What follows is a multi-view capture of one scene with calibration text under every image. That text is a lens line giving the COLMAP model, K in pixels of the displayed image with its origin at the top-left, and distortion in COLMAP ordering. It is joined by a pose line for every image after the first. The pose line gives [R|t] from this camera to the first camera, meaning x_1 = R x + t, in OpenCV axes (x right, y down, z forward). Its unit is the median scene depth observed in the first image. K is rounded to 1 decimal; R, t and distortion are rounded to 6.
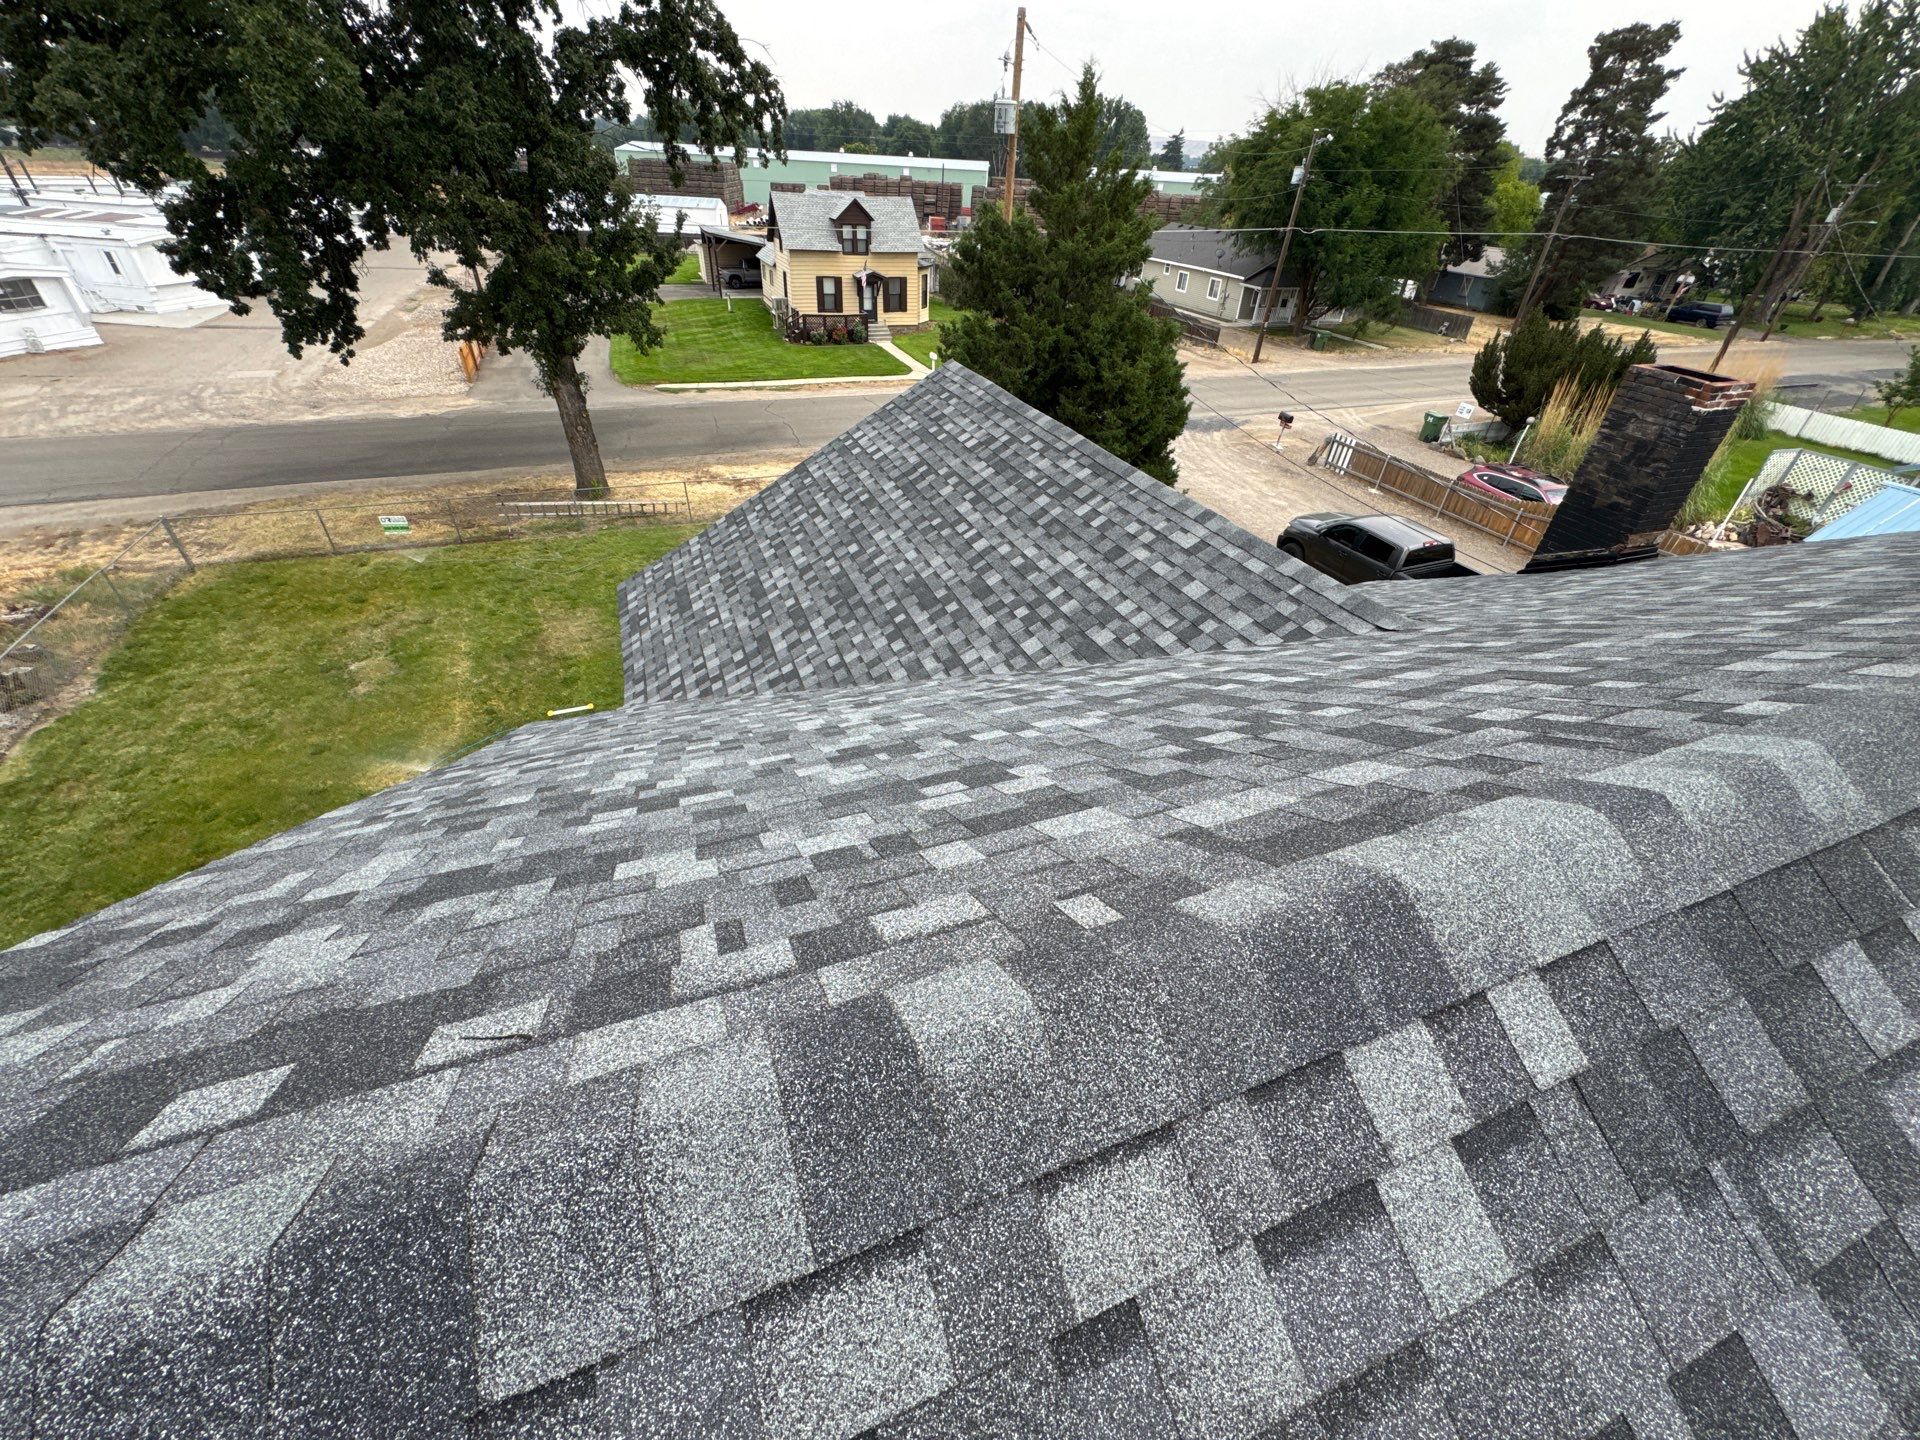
lens RADIAL K [[762.0, 0, 962.2], [0, 762.0, 719.9], [0, 0, 1]] dist [0.001271, 0.000307]
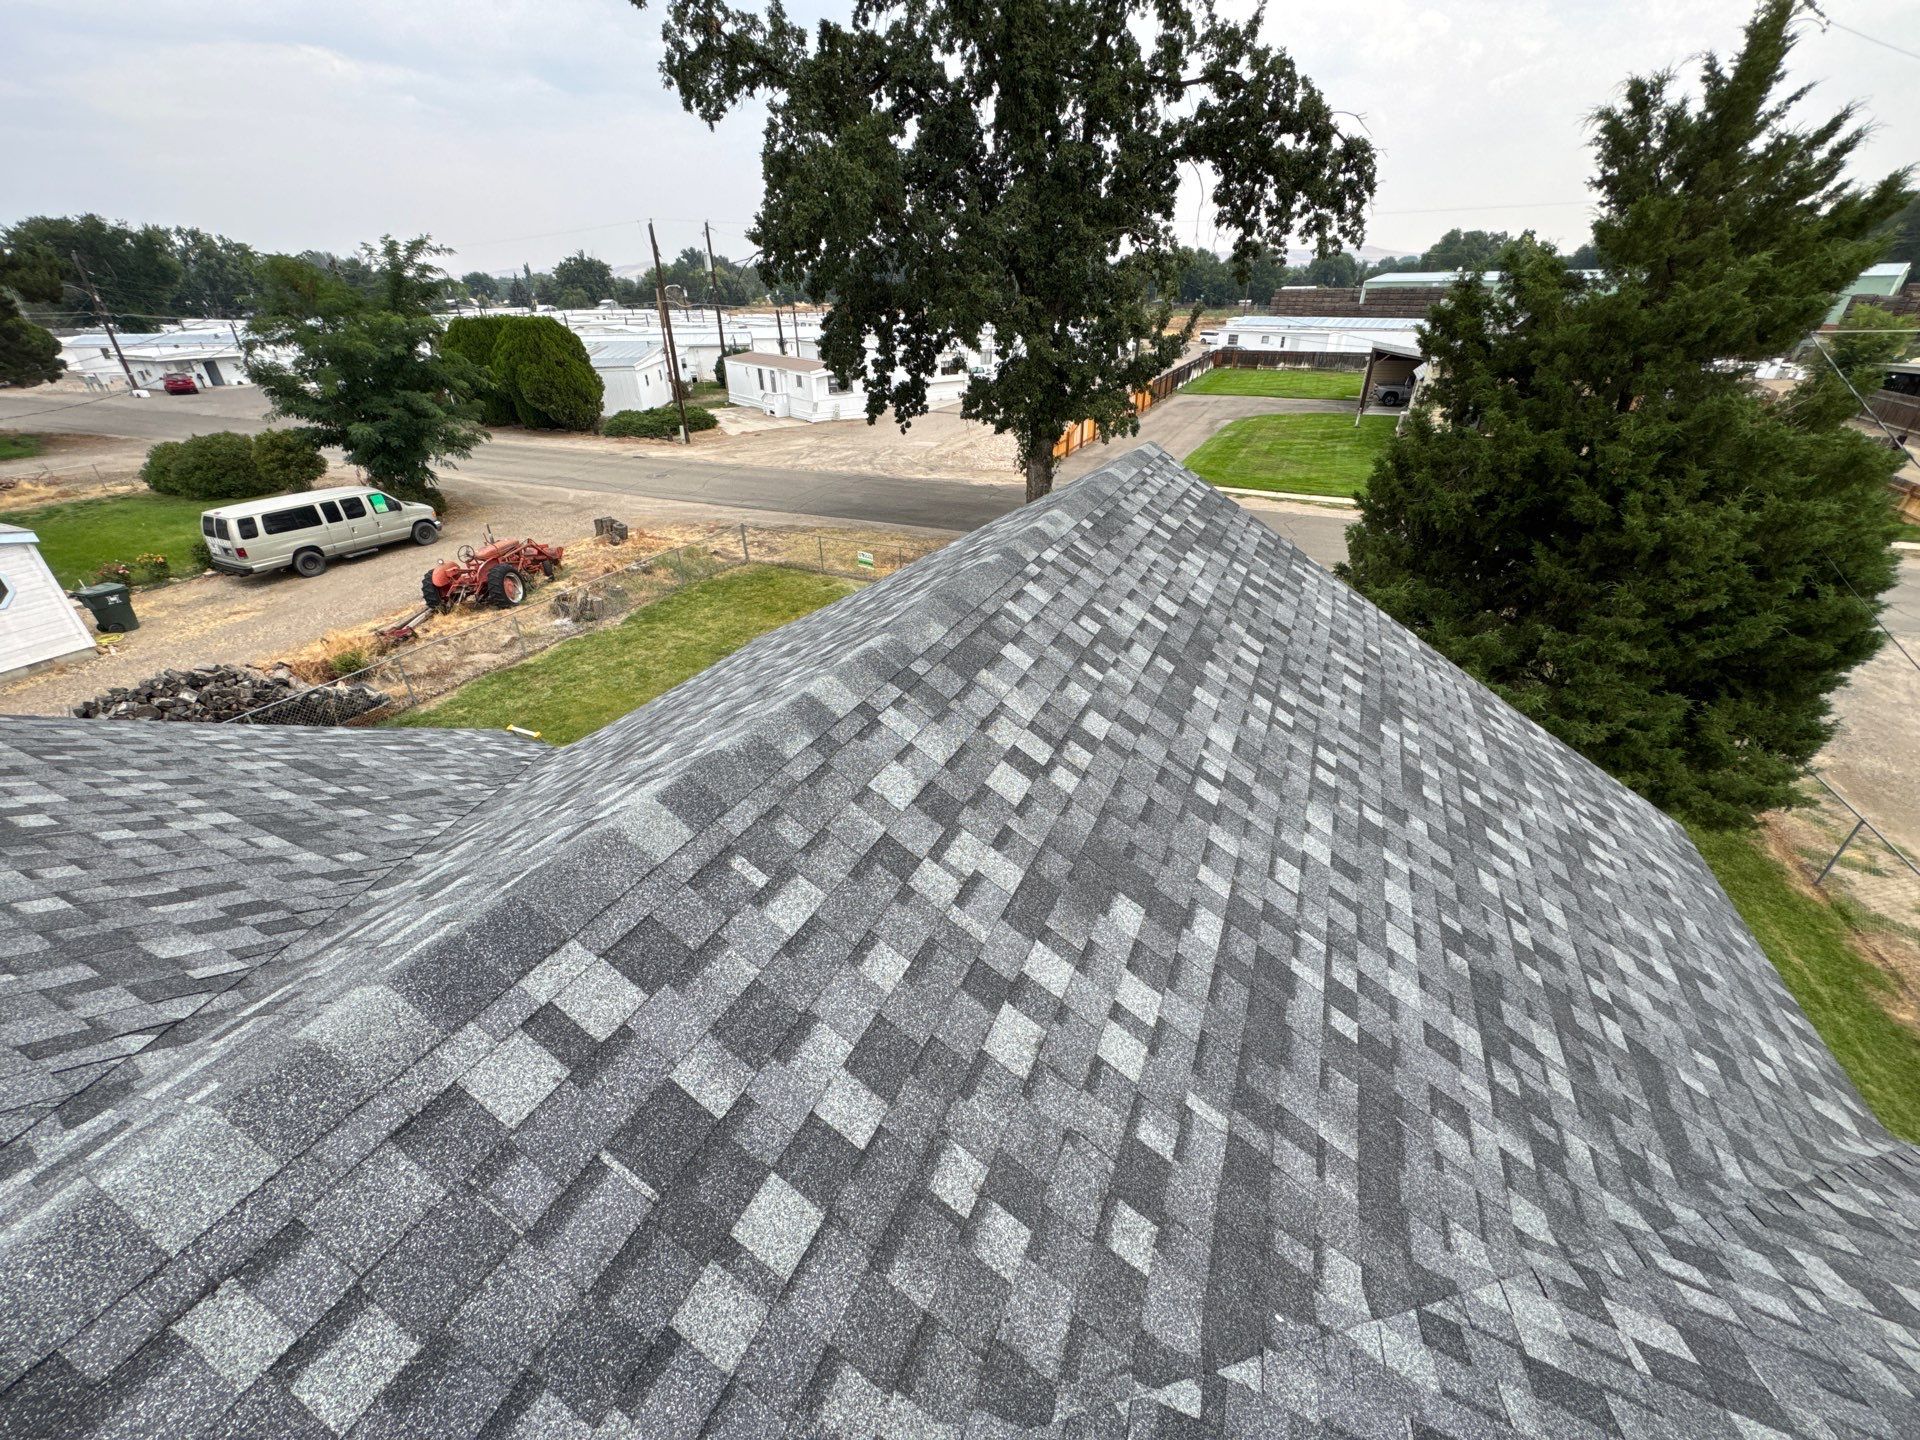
lens RADIAL K [[762.0, 0, 955.6], [0, 762.0, 721.5], [0, 0, 1]] dist [0.001271, 0.000307]
pose [[0.688631, 0.312981, -0.654087, 0.198345], [-0.393493, 0.918975, 0.025457, -0.108203], [0.609057, 0.239848, 0.755991, 0.245954]]
